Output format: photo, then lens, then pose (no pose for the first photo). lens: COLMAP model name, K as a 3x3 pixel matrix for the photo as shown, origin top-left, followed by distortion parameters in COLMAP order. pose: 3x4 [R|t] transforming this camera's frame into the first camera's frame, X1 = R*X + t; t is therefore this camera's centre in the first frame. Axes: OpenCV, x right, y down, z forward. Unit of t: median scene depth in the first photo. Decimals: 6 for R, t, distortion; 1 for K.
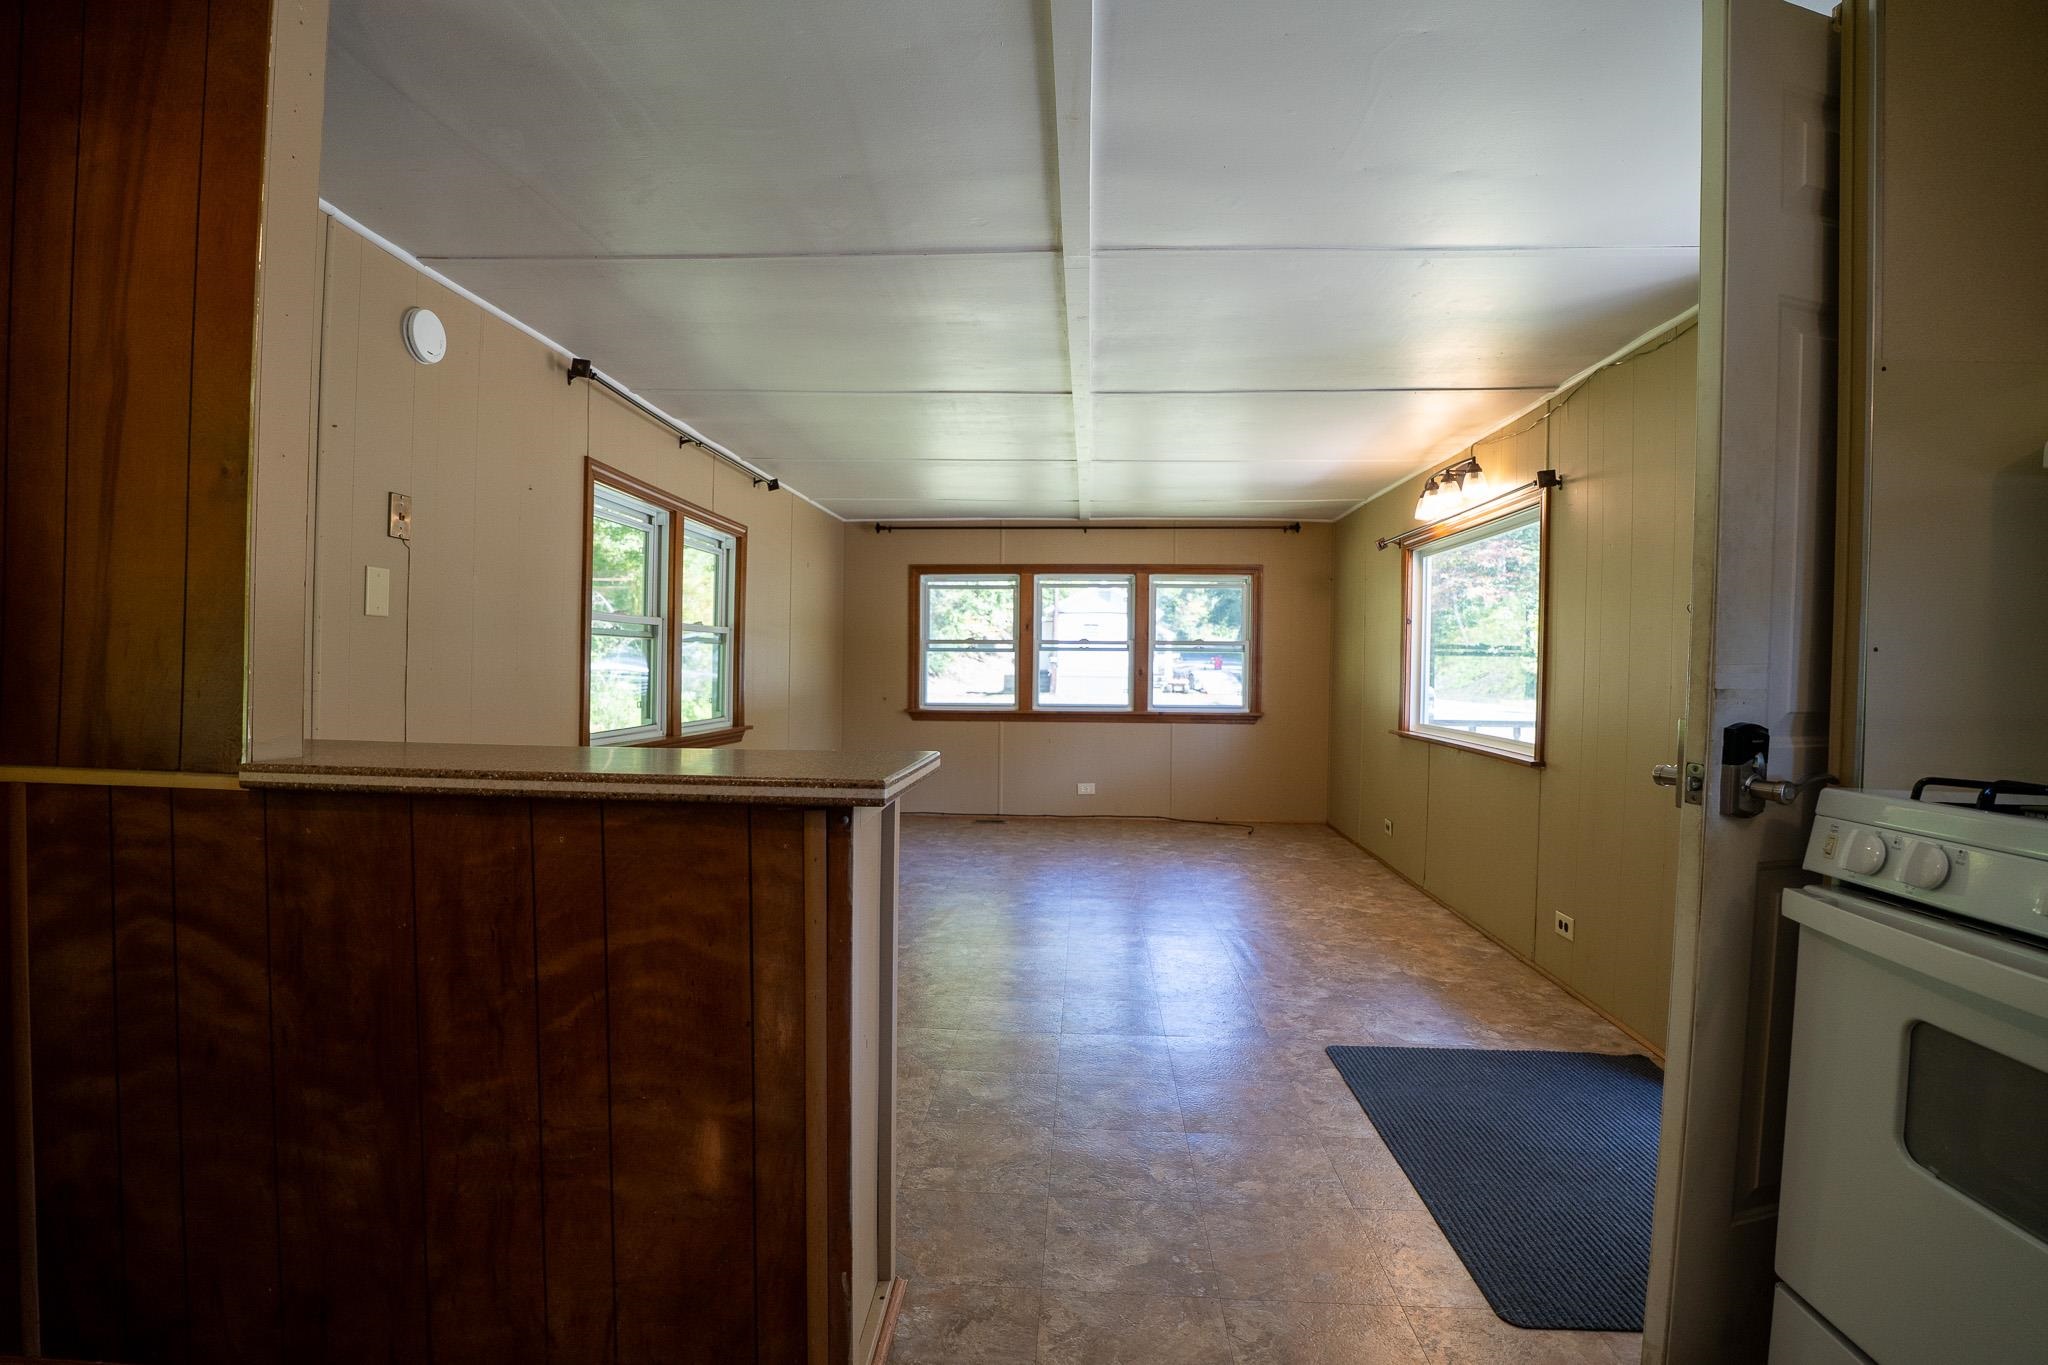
lens RADIAL K [[994.8, 0, 1027.9], [0, 994.8, 680.4], [0, 0, 1]] dist [-0.066088, 0.010933]
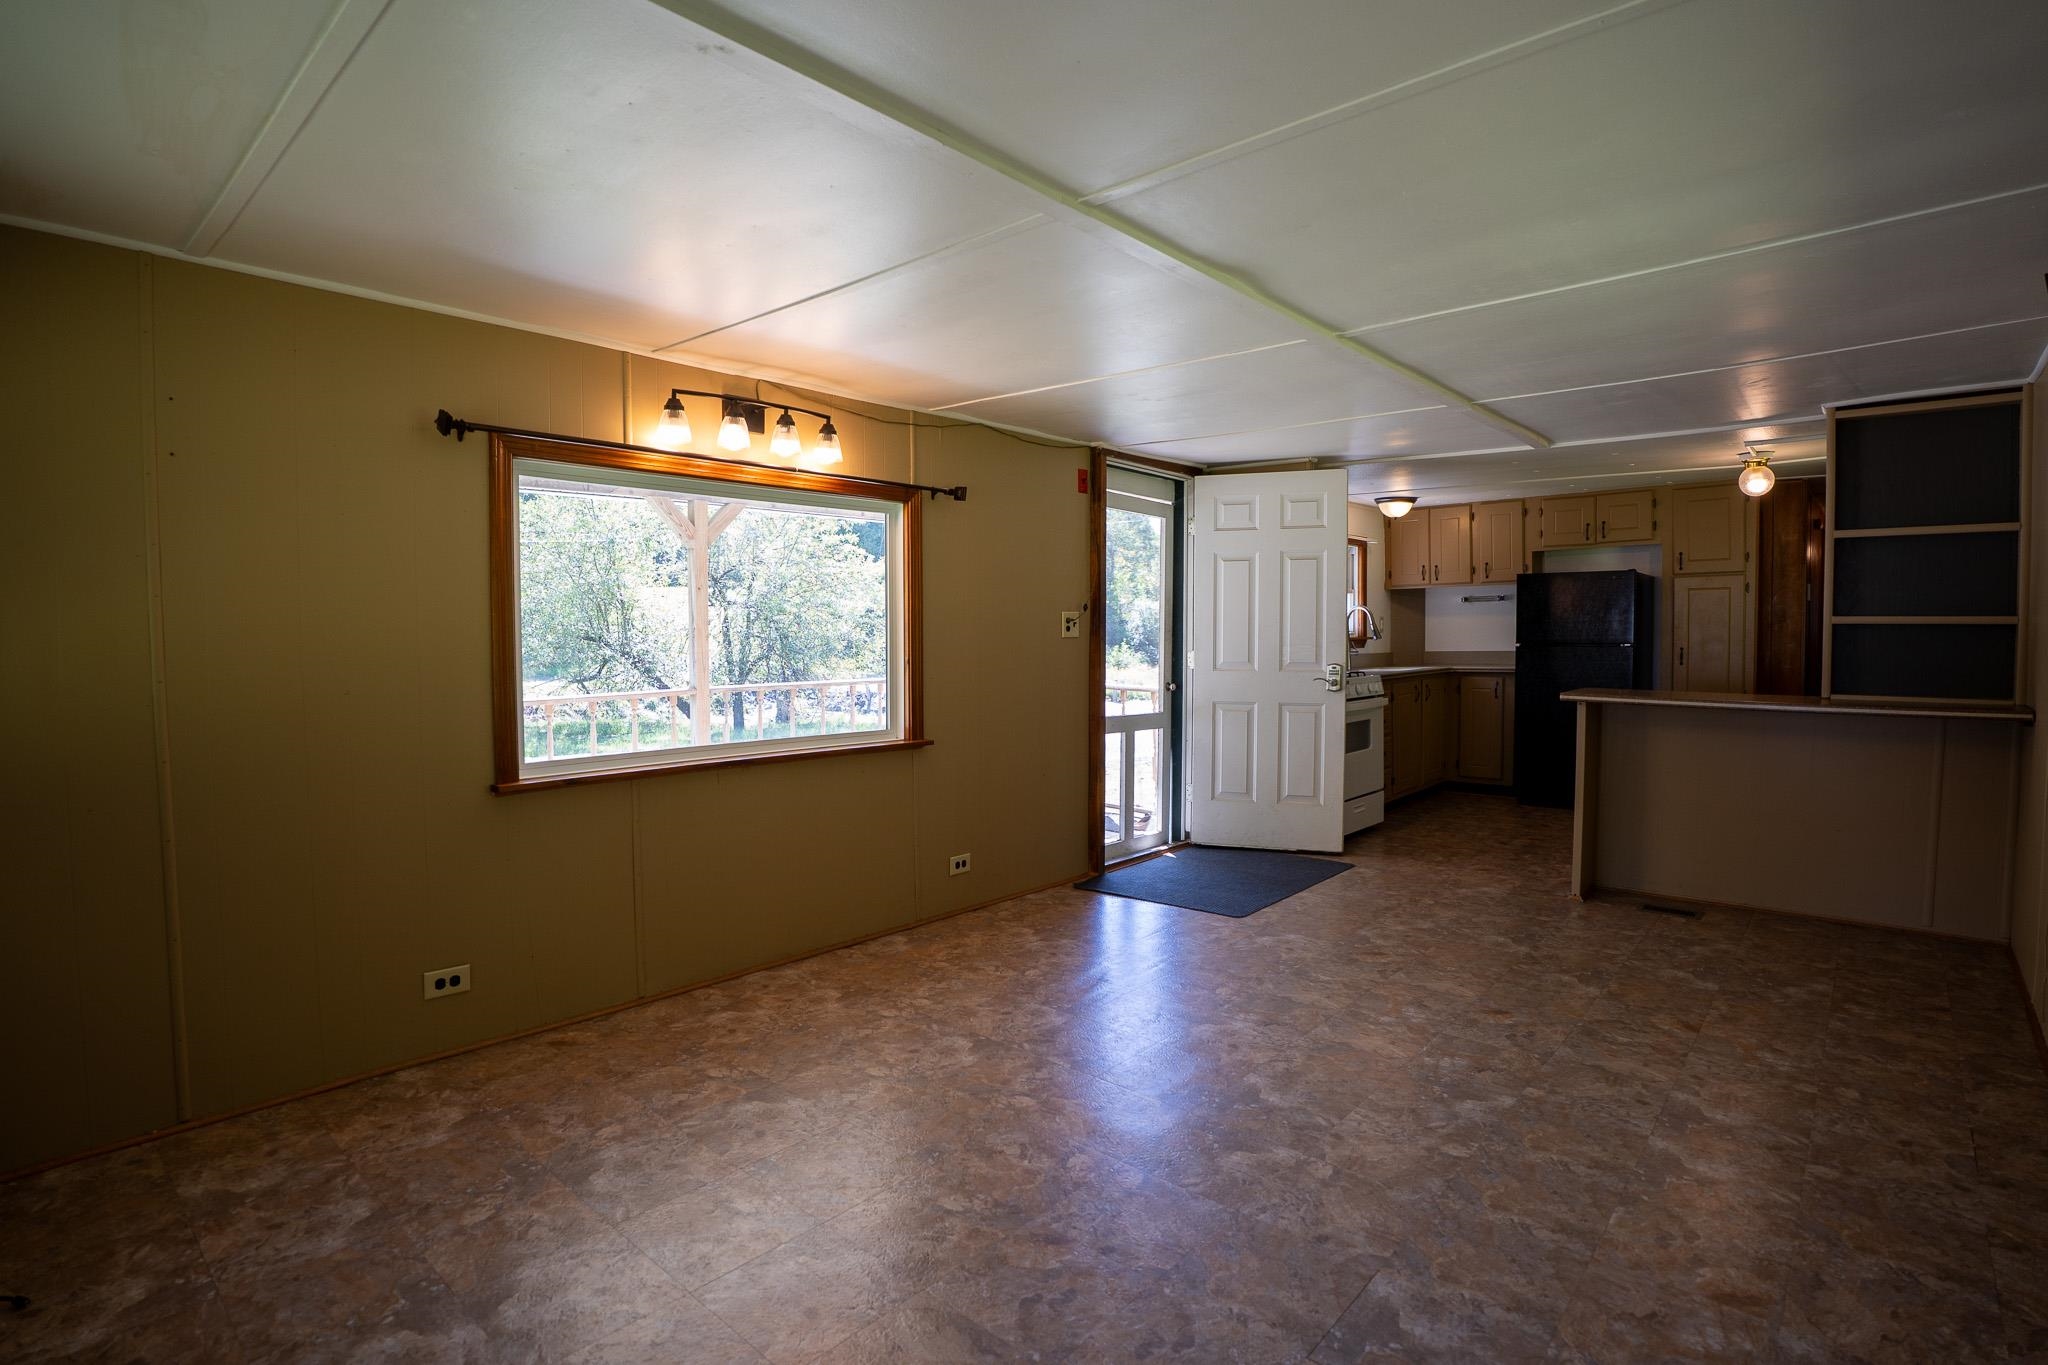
lens RADIAL K [[994.8, 0, 1027.9], [0, 994.8, 677.9], [0, 0, 1]] dist [-0.066088, 0.010933]
pose [[-0.786435, -0.041637, 0.616268, -0.385878], [0.001839, 0.997563, 0.069747, -0.096681], [-0.617670, 0.055985, -0.784442, 2.643454]]
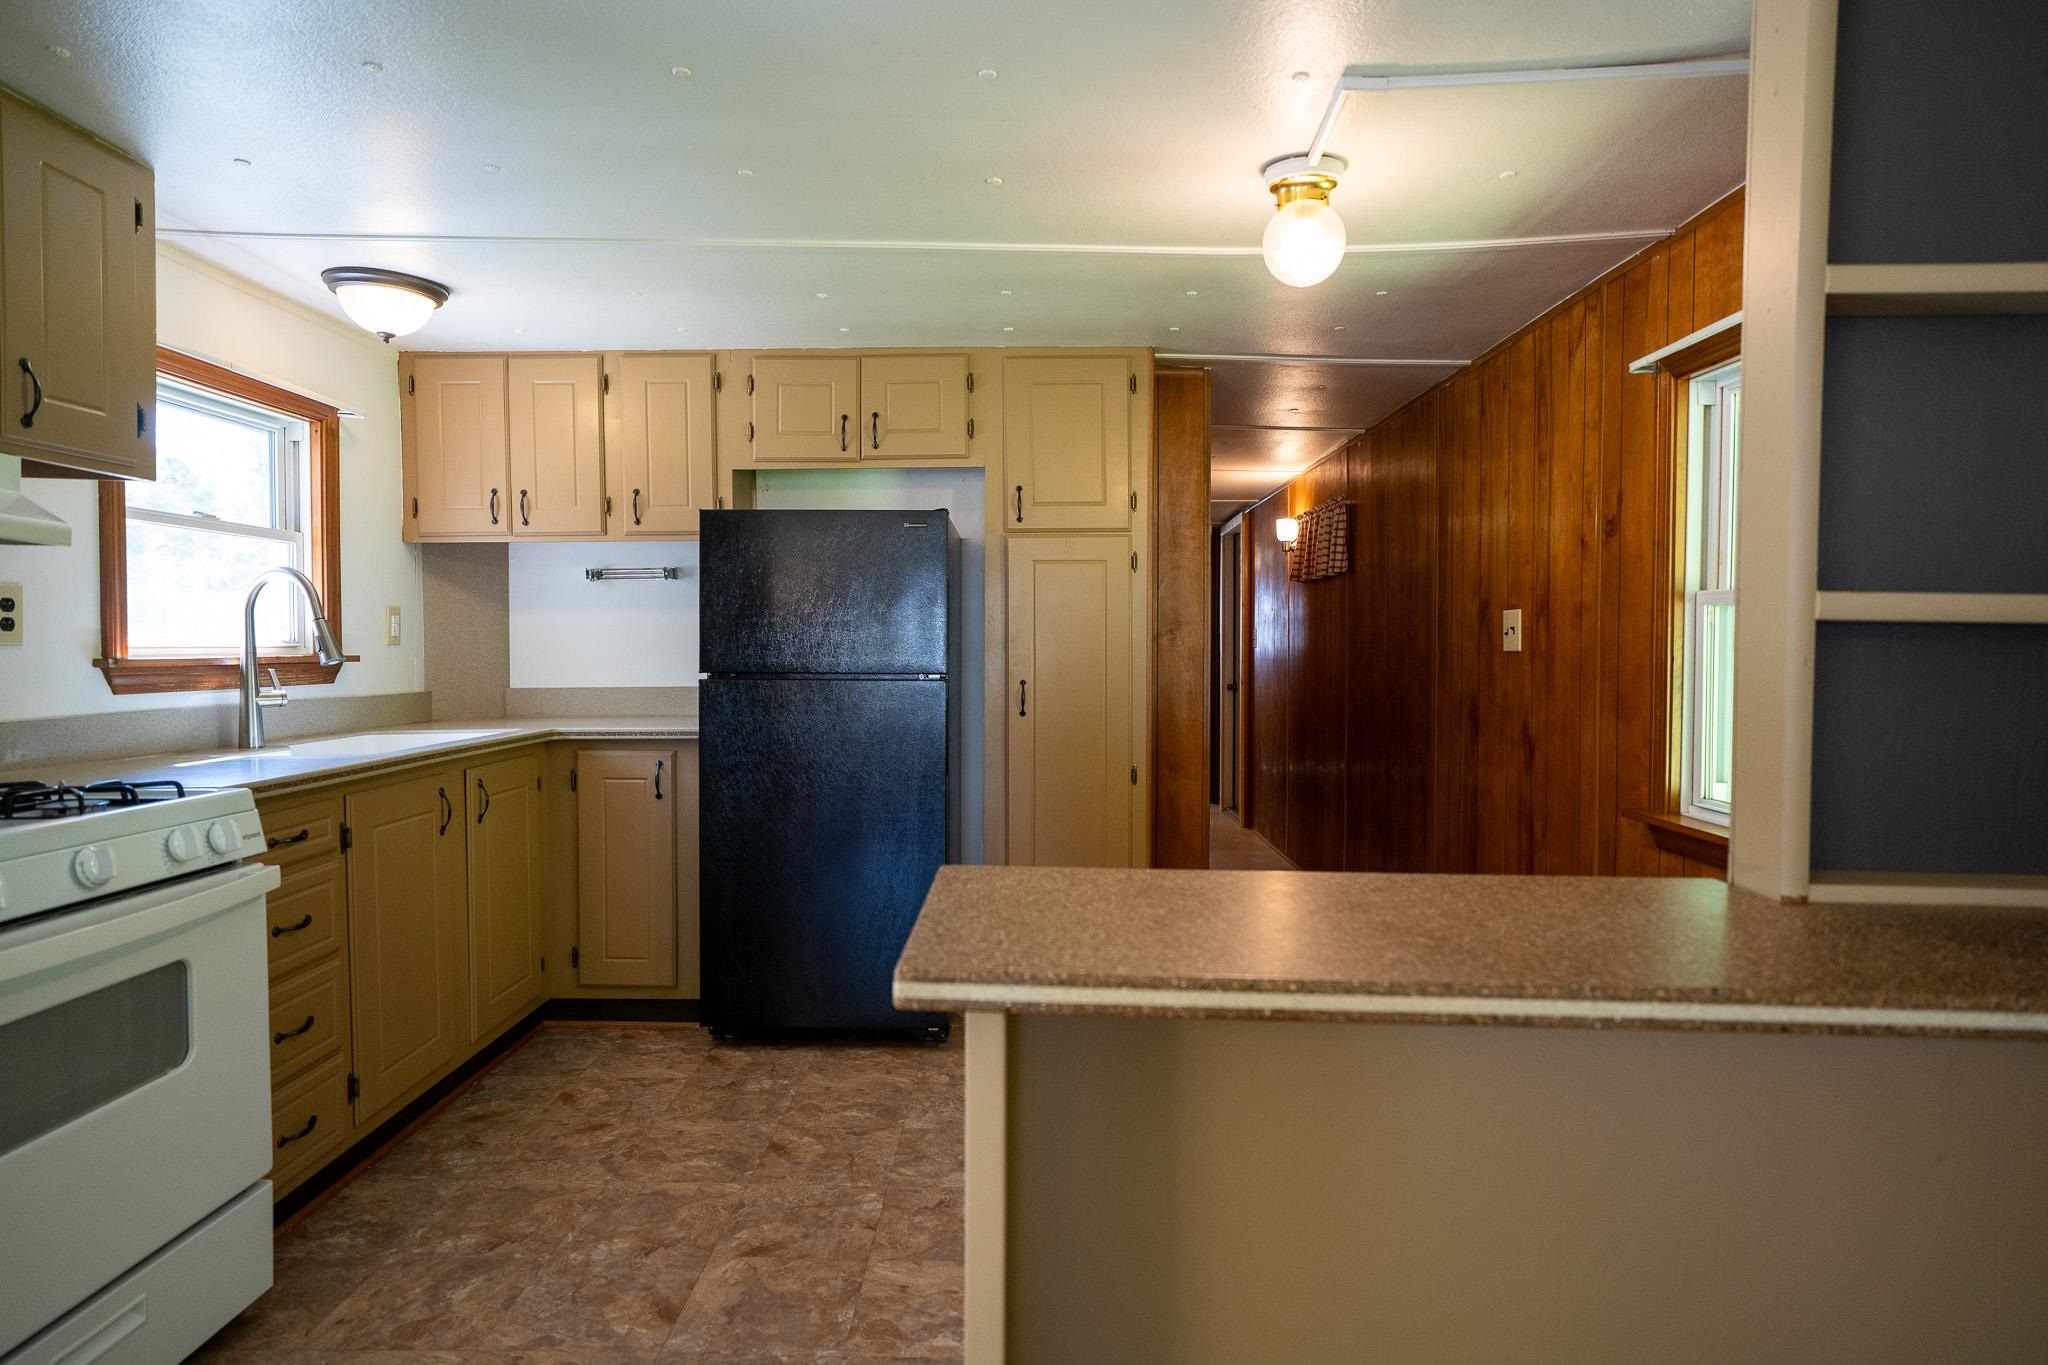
lens RADIAL K [[1180.6, 0, 1009.6], [0, 1180.6, 686.1], [0, 0, 1]] dist [-0.017376, 0.020451]
pose [[-0.998915, -0.023187, -0.040394, -0.086005], [-0.025129, 0.998518, 0.048263, -0.061140], [0.039215, 0.049226, -0.998018, 1.091821]]
